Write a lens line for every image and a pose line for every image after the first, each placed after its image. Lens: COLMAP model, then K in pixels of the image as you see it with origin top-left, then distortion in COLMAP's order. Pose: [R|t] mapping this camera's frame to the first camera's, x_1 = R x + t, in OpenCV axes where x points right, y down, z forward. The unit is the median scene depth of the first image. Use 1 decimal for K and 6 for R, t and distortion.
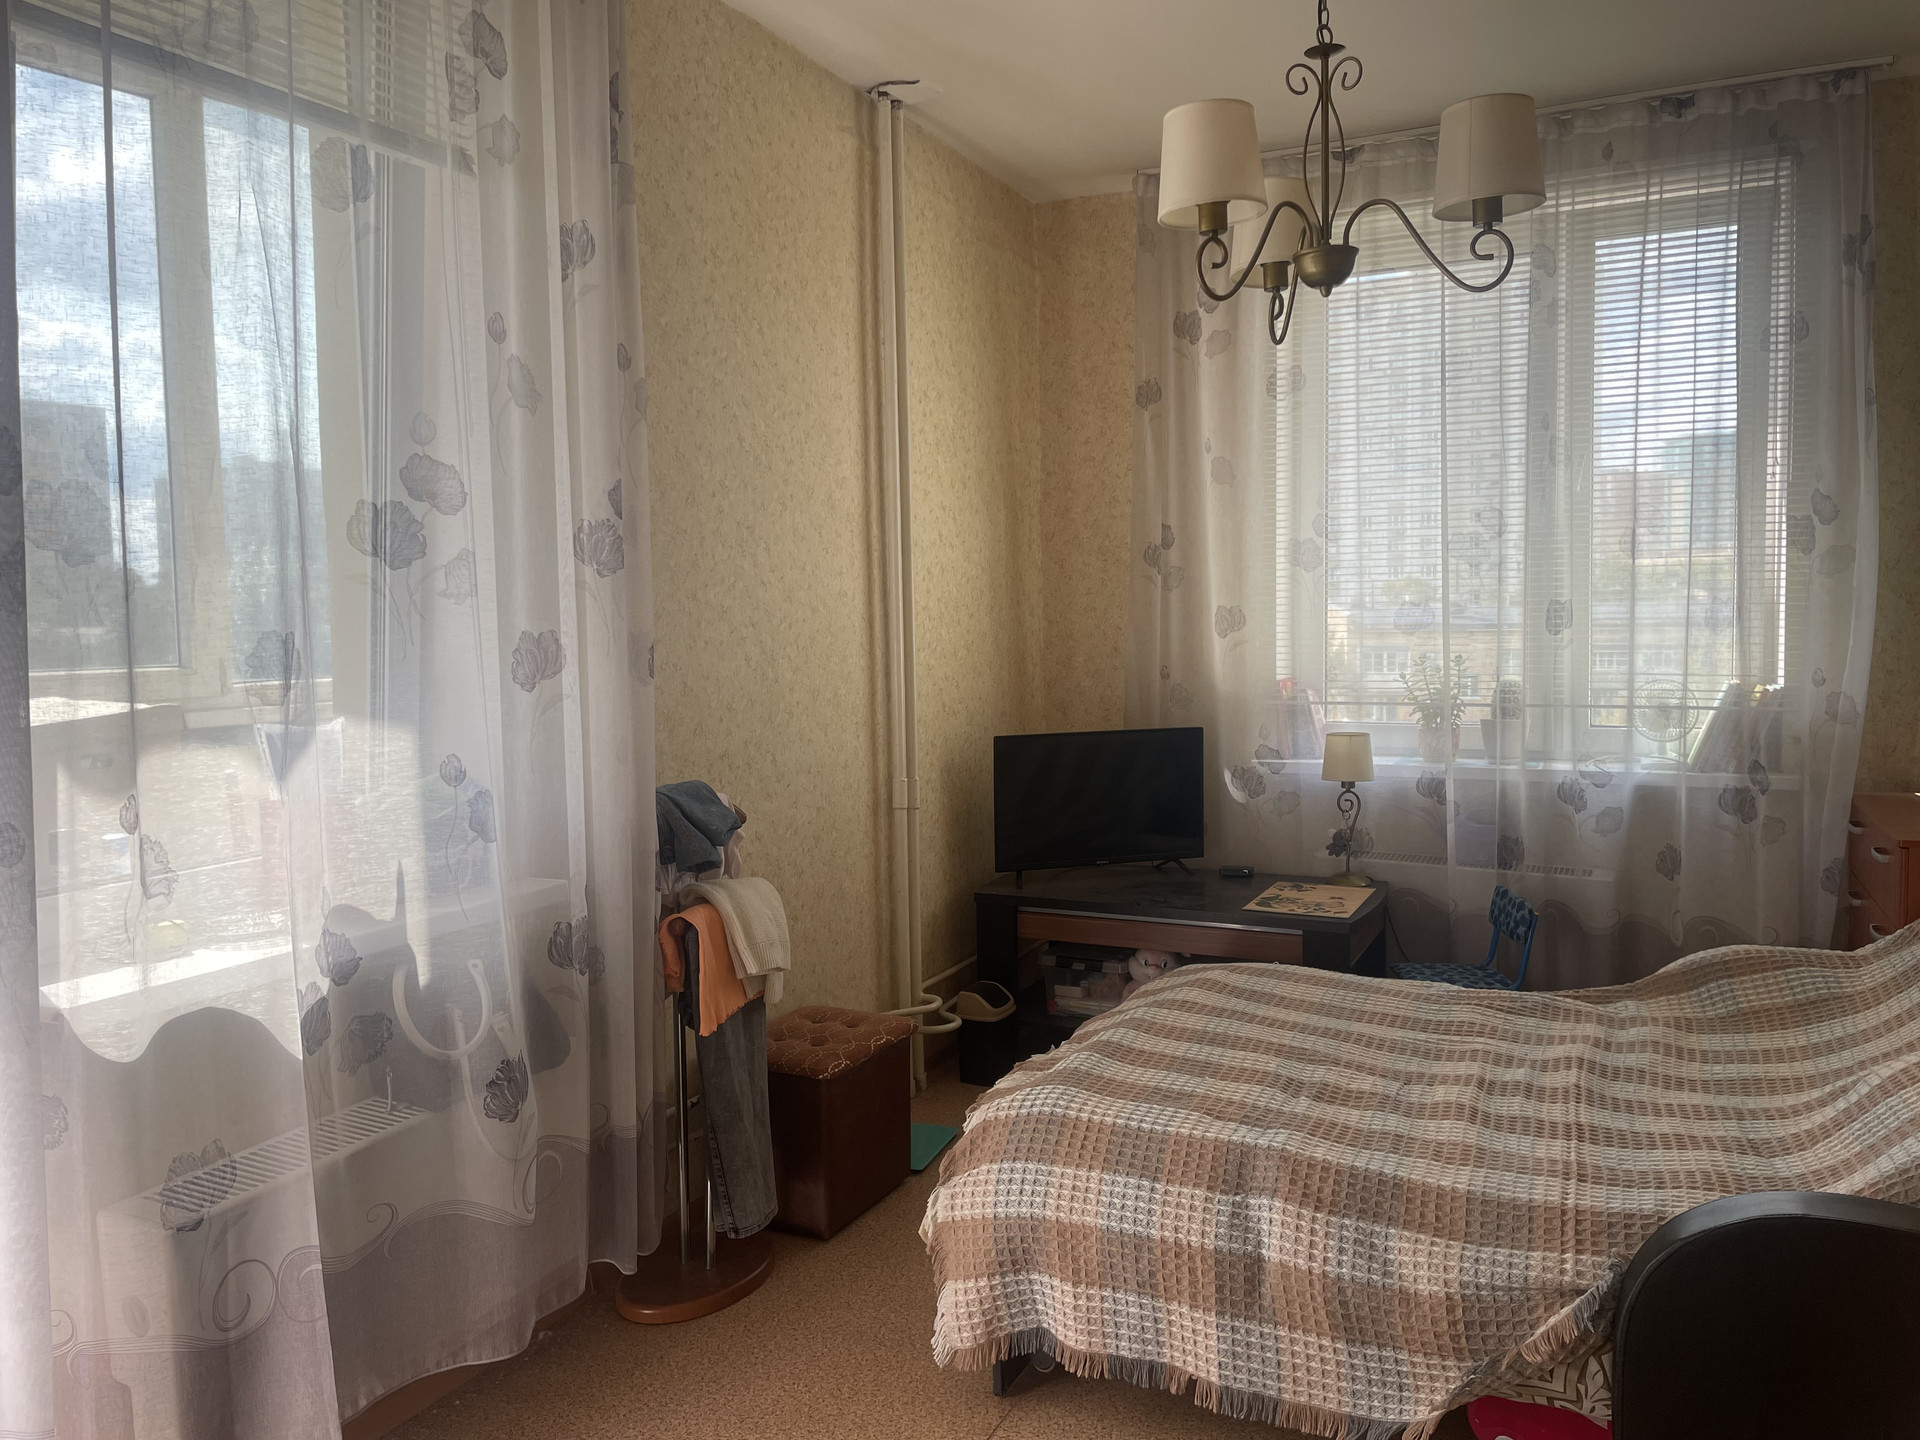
lens RADIAL K [[1440.1, 0, 968.0], [0, 1440.1, 714.5], [0, 0, 1]] dist [0.005951, -0.003917]
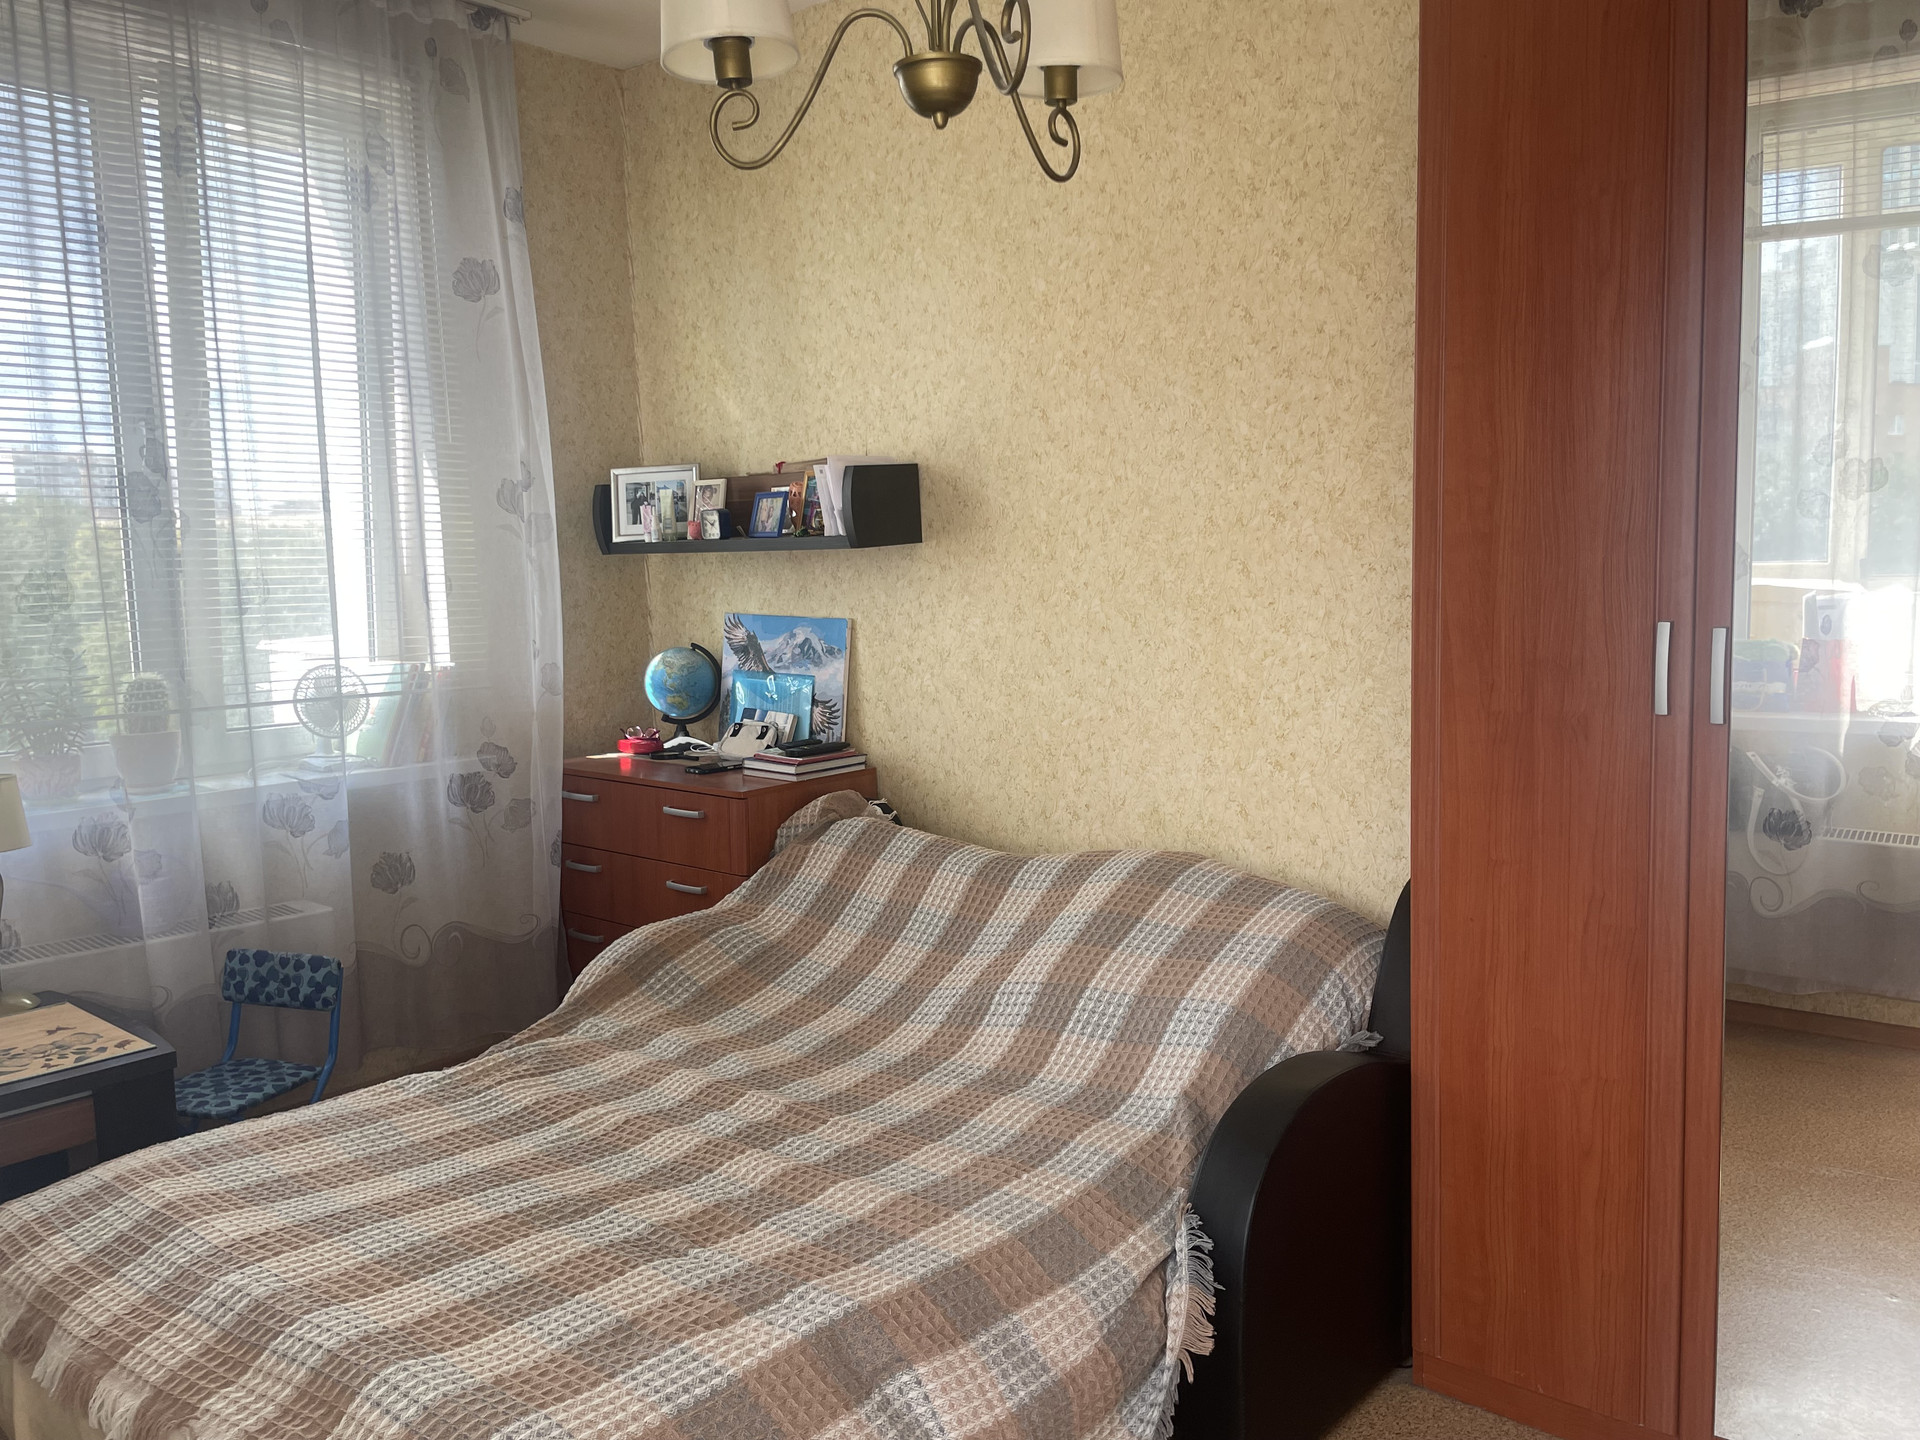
lens RADIAL K [[1440.1, 0, 968.0], [0, 1440.1, 714.5], [0, 0, 1]] dist [0.005951, -0.003917]
pose [[0.240328, -0.090940, 0.966423, -0.345651], [0.089423, 0.993442, 0.071245, -0.030883], [-0.966564, 0.069298, 0.246884, 0.585046]]
